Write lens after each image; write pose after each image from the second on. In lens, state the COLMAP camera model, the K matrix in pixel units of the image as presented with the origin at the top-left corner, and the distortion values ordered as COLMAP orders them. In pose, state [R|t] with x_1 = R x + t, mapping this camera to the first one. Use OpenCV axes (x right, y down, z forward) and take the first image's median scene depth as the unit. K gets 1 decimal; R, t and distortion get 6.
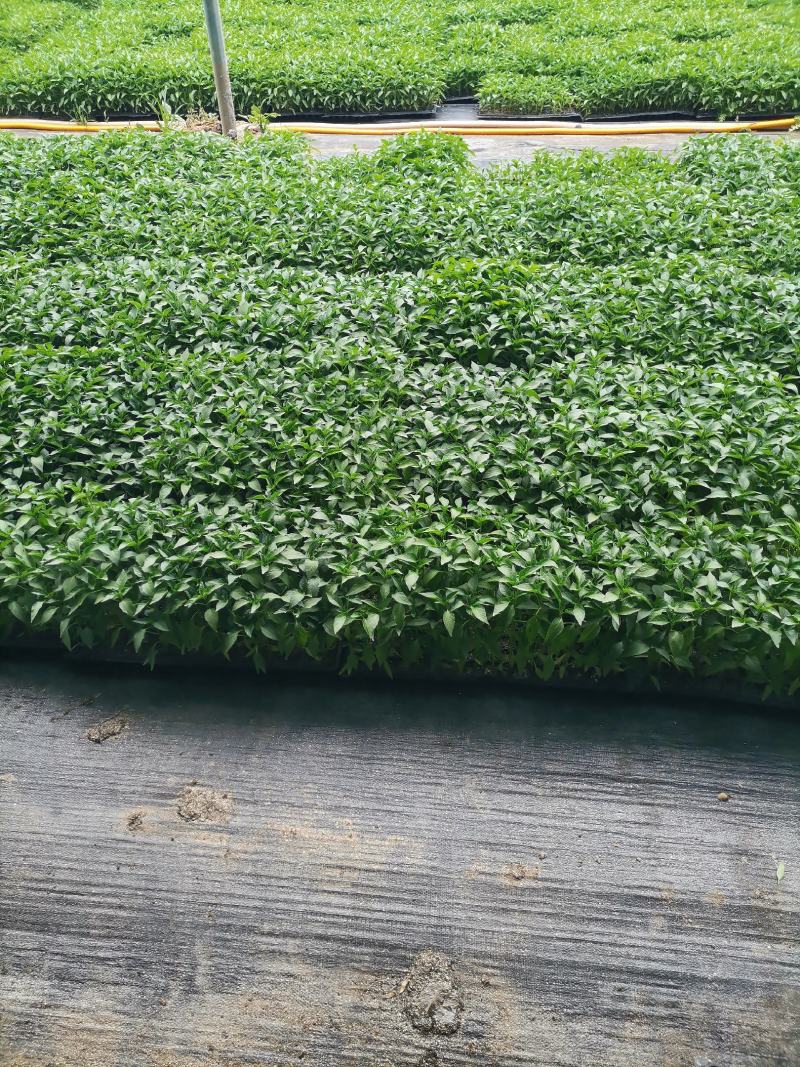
lens RADIAL K [[788.2, 0, 400.0], [0, 788.2, 533.5], [0, 0, 1]] dist [0.005905, 0.011894]
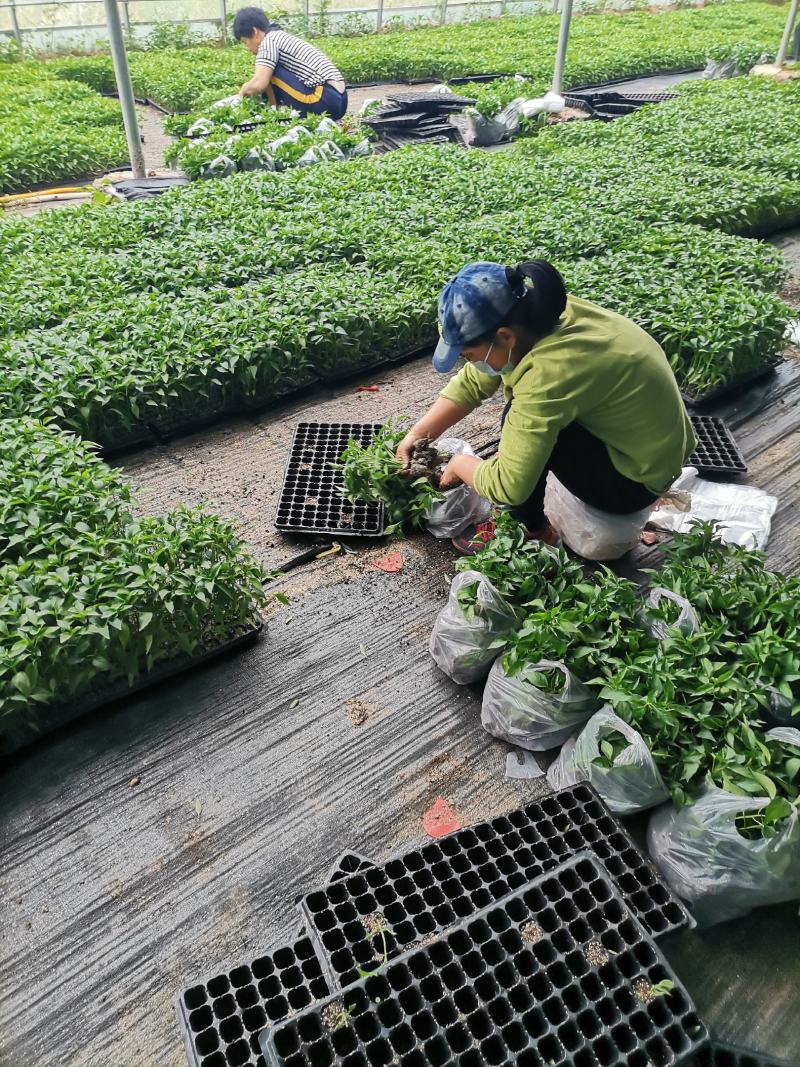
lens RADIAL K [[788.2, 0, 400.0], [0, 788.2, 533.5], [0, 0, 1]] dist [0.005905, 0.011894]
pose [[0.697480, -0.413297, 0.585412, 0.161212], [0.460332, 0.884489, 0.075988, 0.110537], [-0.549195, 0.216484, 0.807167, -0.161664]]
